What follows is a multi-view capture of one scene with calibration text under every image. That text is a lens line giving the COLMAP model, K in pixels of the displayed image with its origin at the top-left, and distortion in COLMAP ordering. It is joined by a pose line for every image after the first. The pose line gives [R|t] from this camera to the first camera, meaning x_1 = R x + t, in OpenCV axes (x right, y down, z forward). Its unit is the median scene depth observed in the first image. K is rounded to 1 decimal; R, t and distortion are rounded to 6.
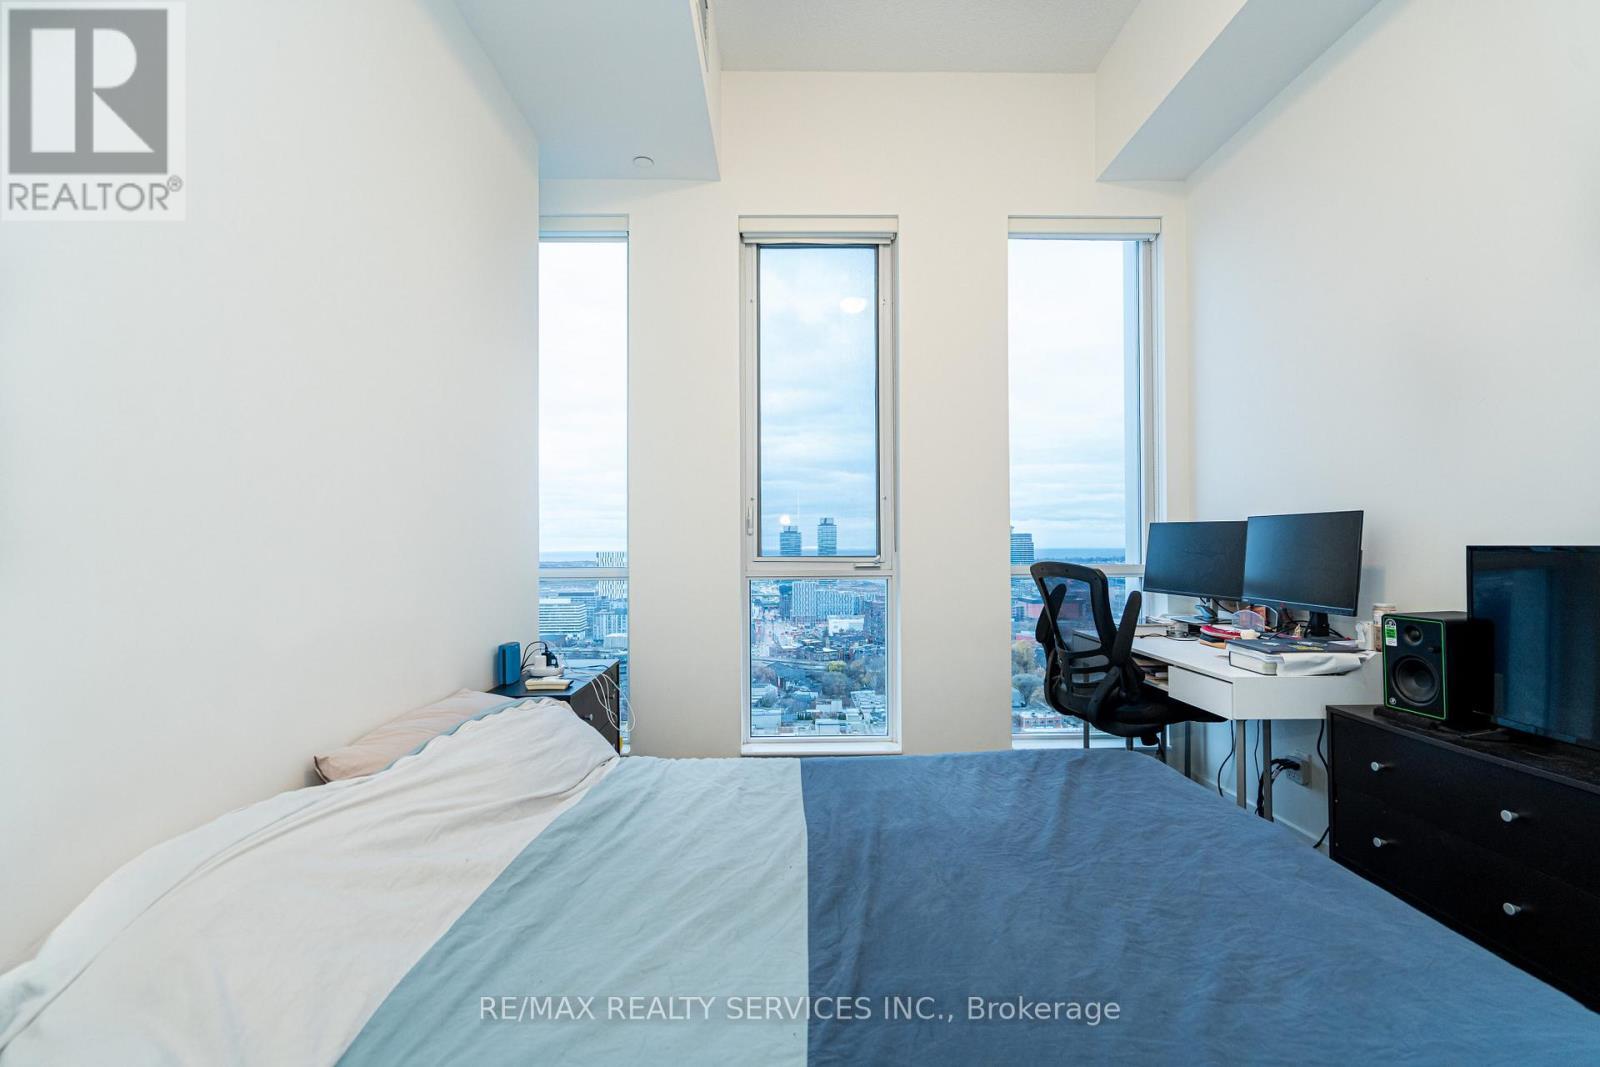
lens RADIAL K [[712.8, 0, 797.5], [0, 712.8, 540.5], [0, 0, 1]] dist [-0.002030, 0.000750]
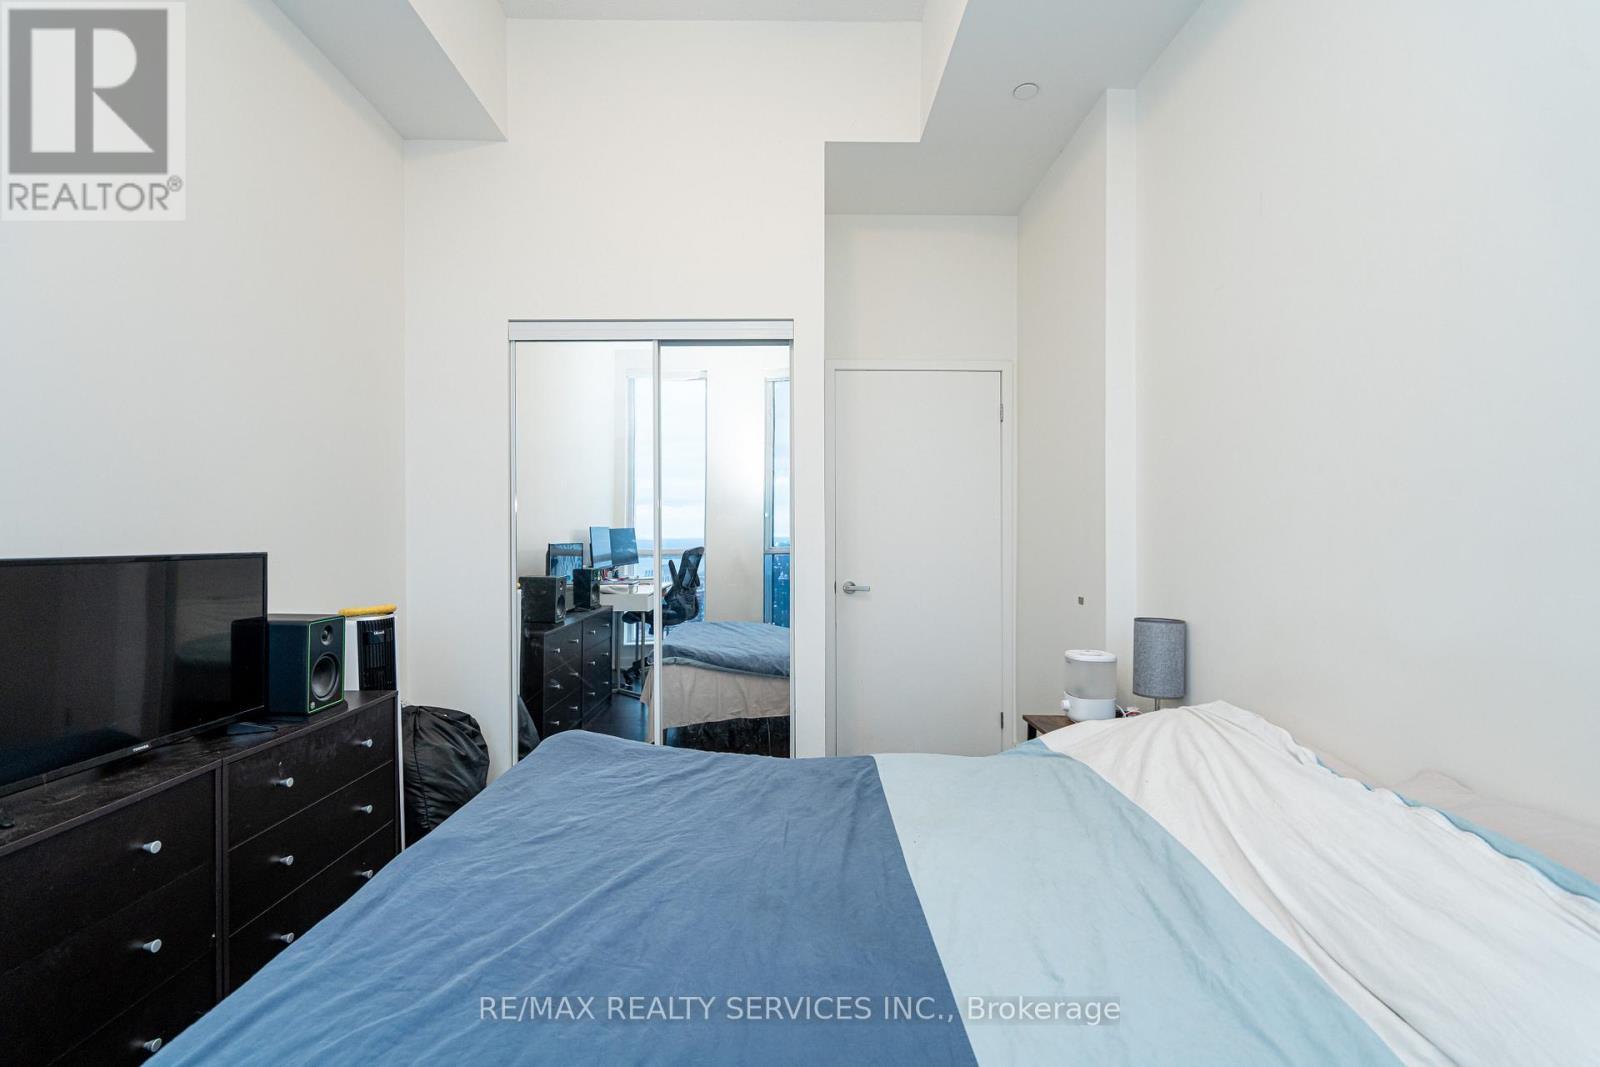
lens RADIAL K [[723.6, 0, 793.5], [0, 723.6, 528.7], [0, 0, 1]] dist [-0.002436, 0.001019]
pose [[-0.999963, 0.008106, 0.002813, 0.103949], [0.008059, 0.999835, -0.016278, -0.006530], [-0.002944, -0.016254, -0.999864, 1.263036]]
